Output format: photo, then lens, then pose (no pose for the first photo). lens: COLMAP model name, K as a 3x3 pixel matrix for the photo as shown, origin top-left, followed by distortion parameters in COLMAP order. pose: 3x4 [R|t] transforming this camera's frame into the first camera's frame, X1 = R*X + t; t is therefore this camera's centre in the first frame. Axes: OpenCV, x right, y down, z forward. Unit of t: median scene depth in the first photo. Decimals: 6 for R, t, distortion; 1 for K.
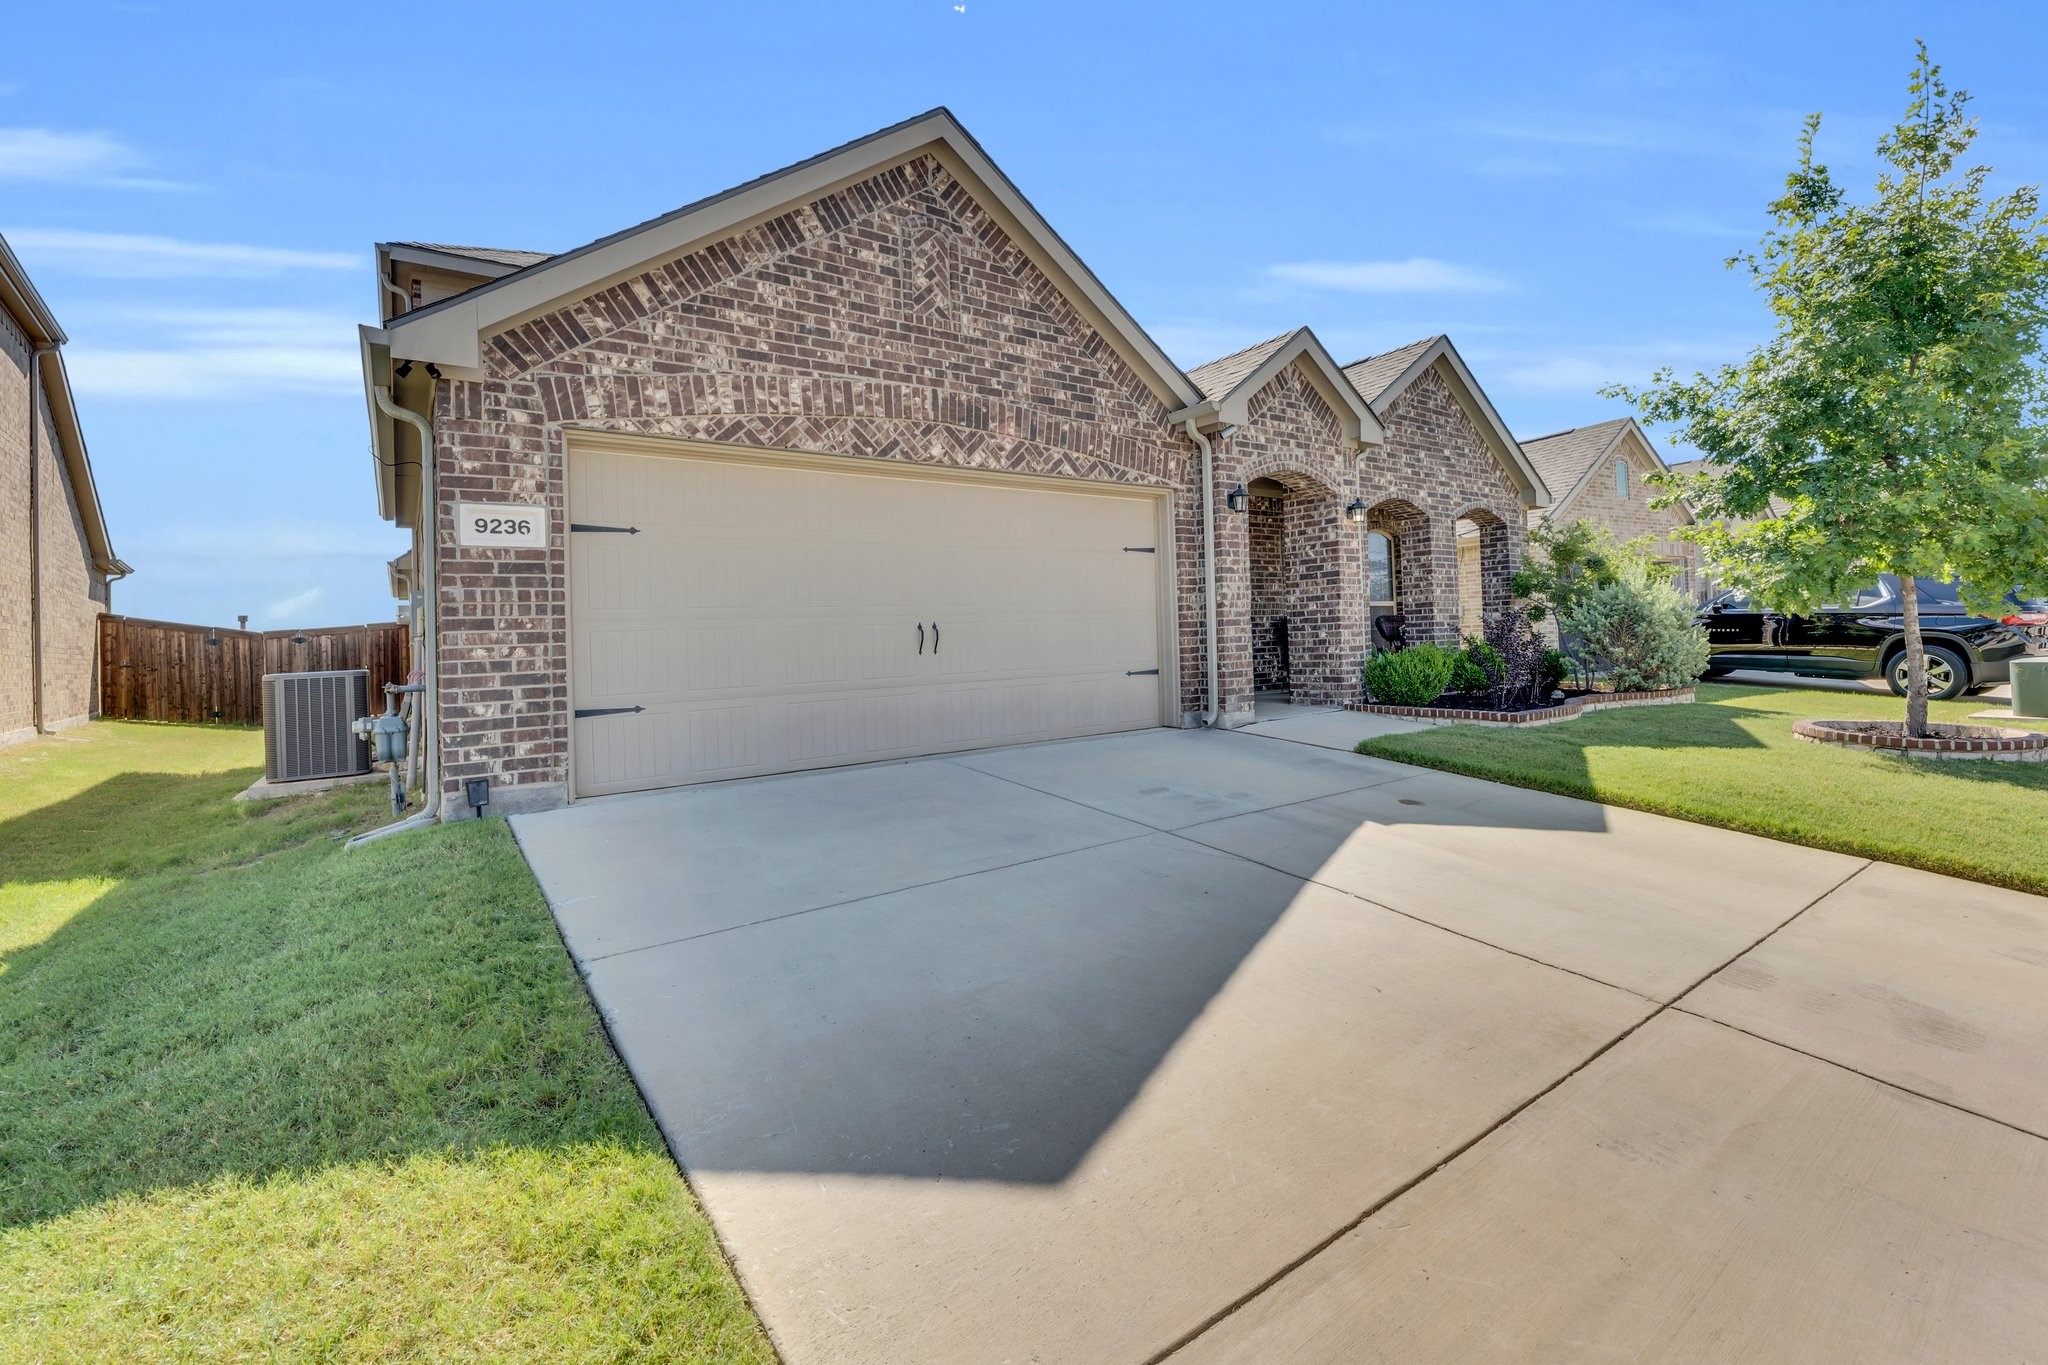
lens RADIAL K [[843.9, 0, 1074.7], [0, 843.9, 647.4], [0, 0, 1]] dist [-0.008090, 0.000748]
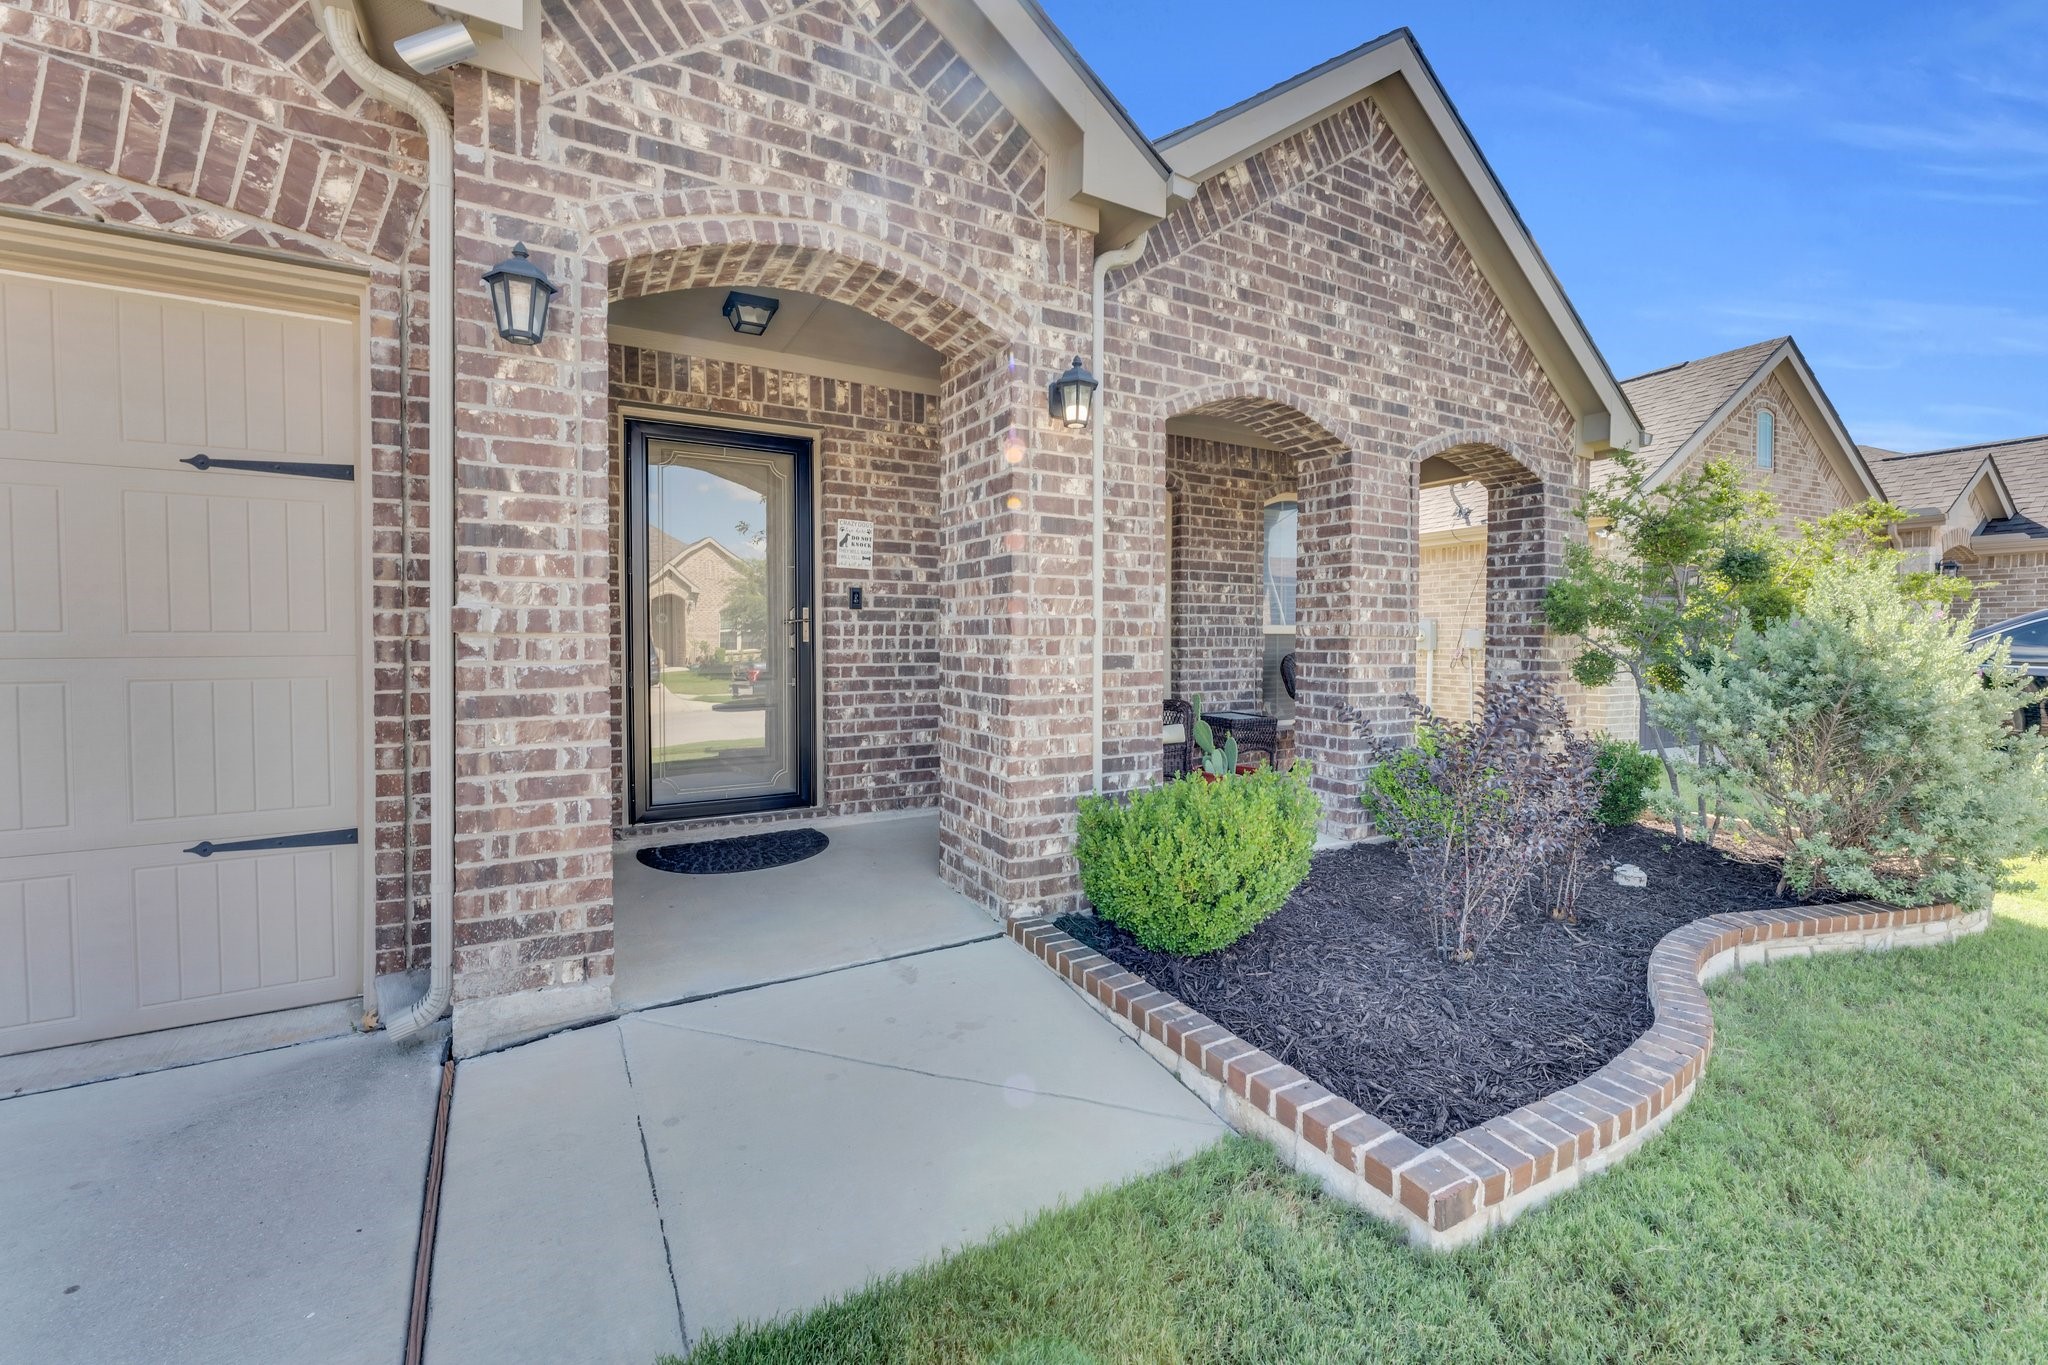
lens RADIAL K [[843.9, 0, 1032.0], [0, 843.9, 667.5], [0, 0, 1]] dist [-0.008090, 0.000748]
pose [[0.993520, 0.044704, -0.104496, 0.406788], [-0.041665, 0.998648, 0.031082, -0.060979], [0.105745, -0.026527, 0.994039, 0.712001]]
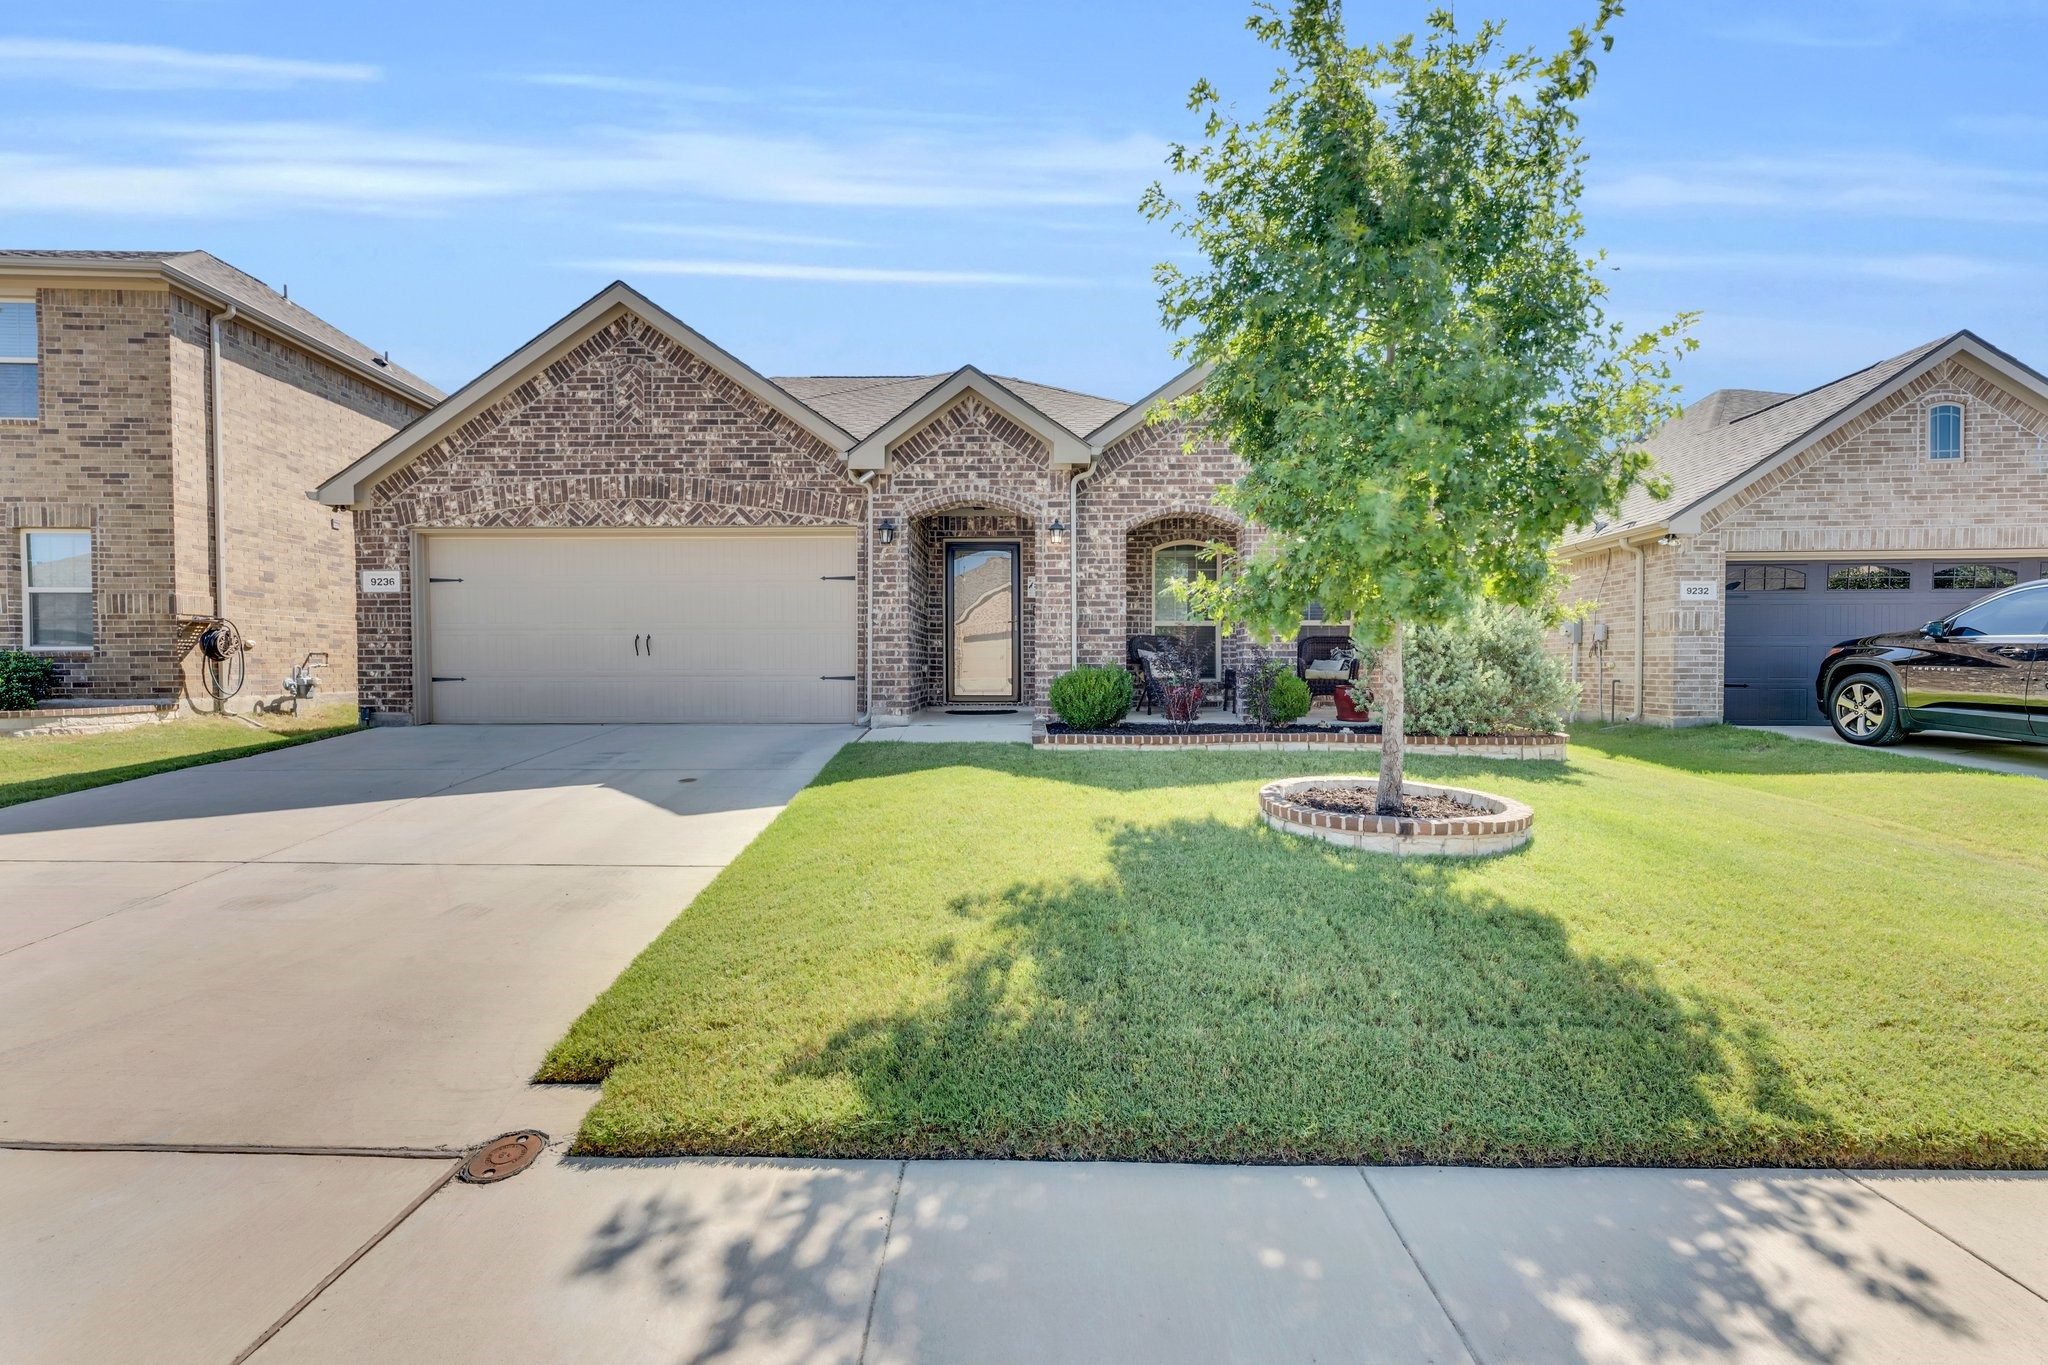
lens RADIAL K [[843.9, 0, 1041.2], [0, 843.9, 701.4], [0, 0, 1]] dist [-0.008090, 0.000748]
pose [[0.813420, 0.061220, -0.578446, 1.043872], [-0.033992, 0.997750, 0.057797, -0.017669], [0.580682, -0.027351, 0.813671, 0.169670]]
